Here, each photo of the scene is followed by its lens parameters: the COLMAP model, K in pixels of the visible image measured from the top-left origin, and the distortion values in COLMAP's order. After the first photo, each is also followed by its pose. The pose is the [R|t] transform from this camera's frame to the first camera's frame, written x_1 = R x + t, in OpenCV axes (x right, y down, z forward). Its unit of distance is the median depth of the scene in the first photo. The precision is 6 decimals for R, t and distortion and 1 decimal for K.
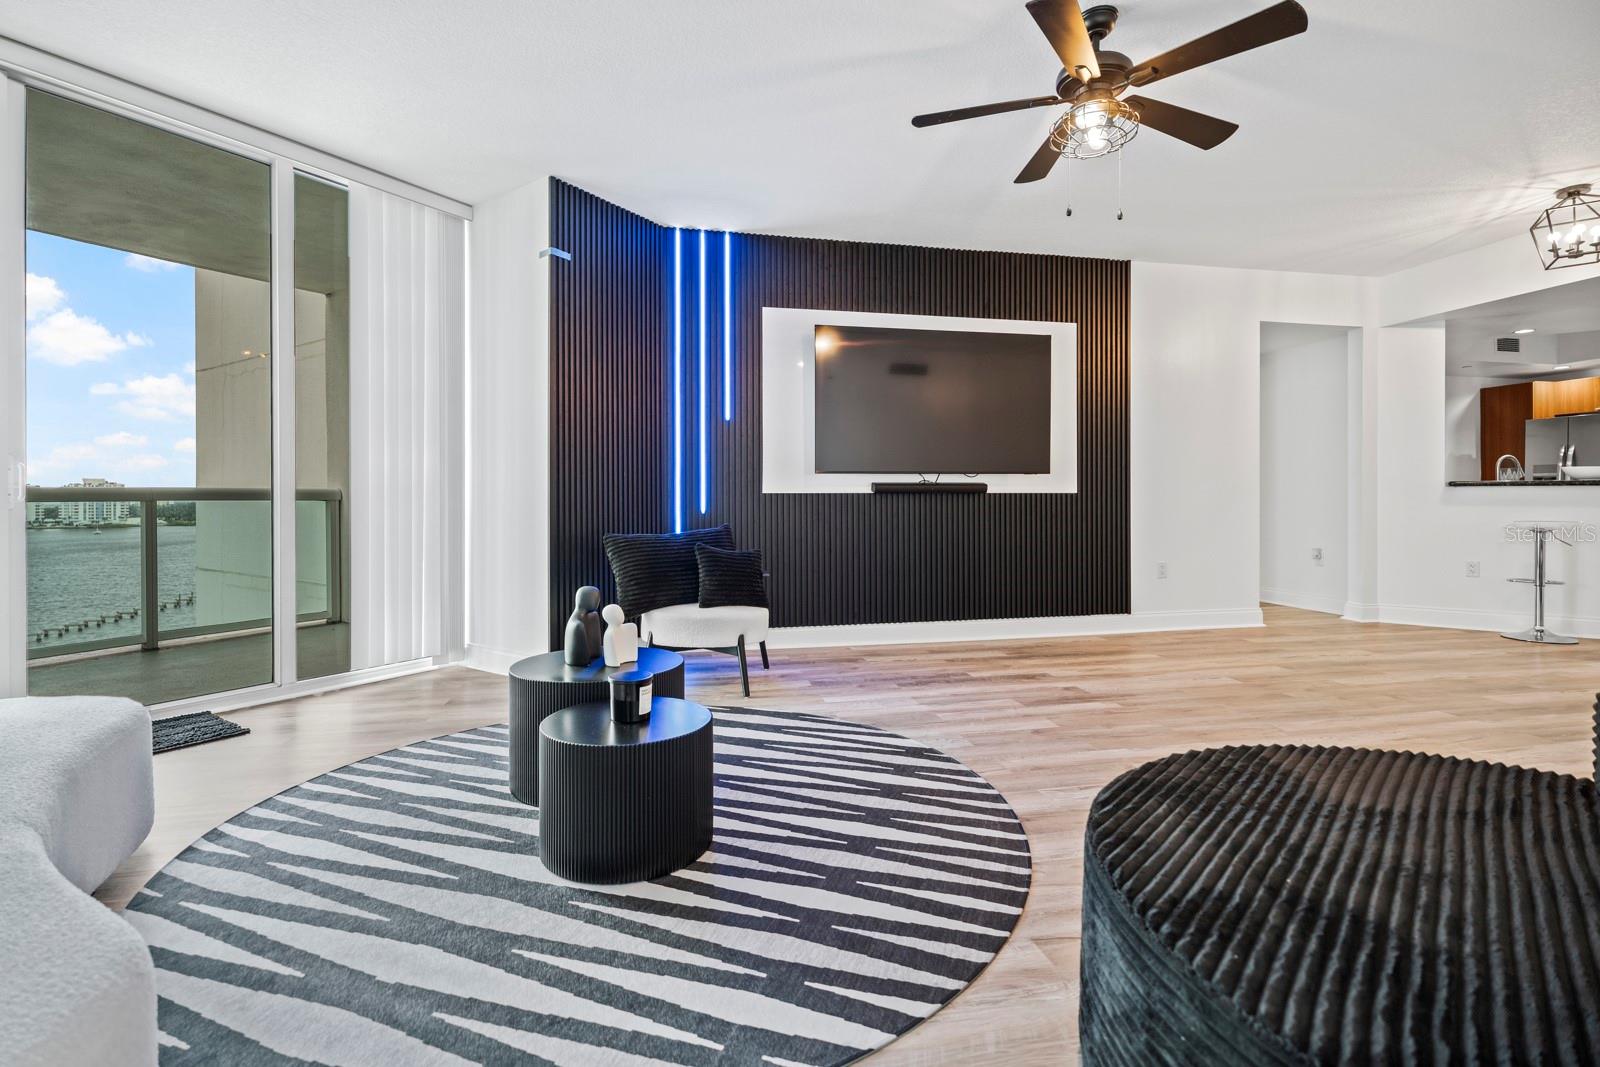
lens RADIAL K [[726.5, 0, 799.2], [0, 726.5, 497.9], [0, 0, 1]] dist [-0.000006, -0.000030]
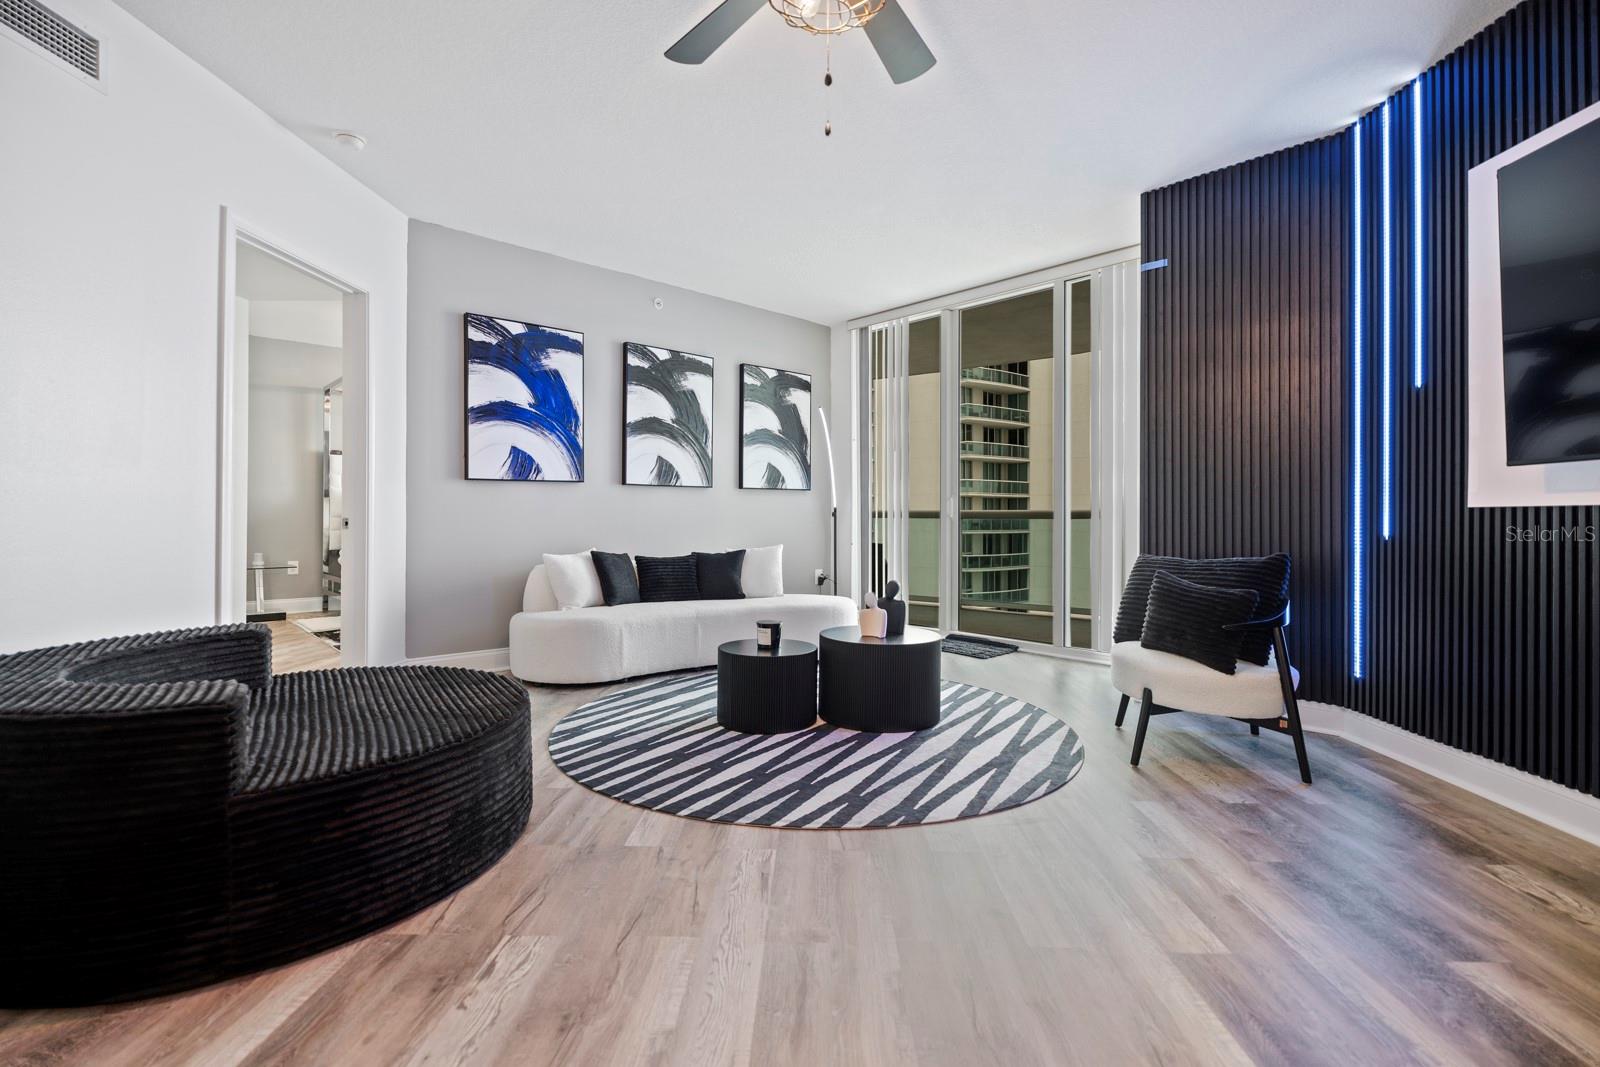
lens RADIAL K [[727.1, 0, 799.4], [0, 727.1, 518.0], [0, 0, 1]] dist [0.000129, -0.000071]
pose [[-0.230406, -0.000210, -0.973095, 0.813854], [-0.003137, 0.999995, 0.000527, 0.003400], [0.973090, 0.003174, -0.230405, 0.856888]]
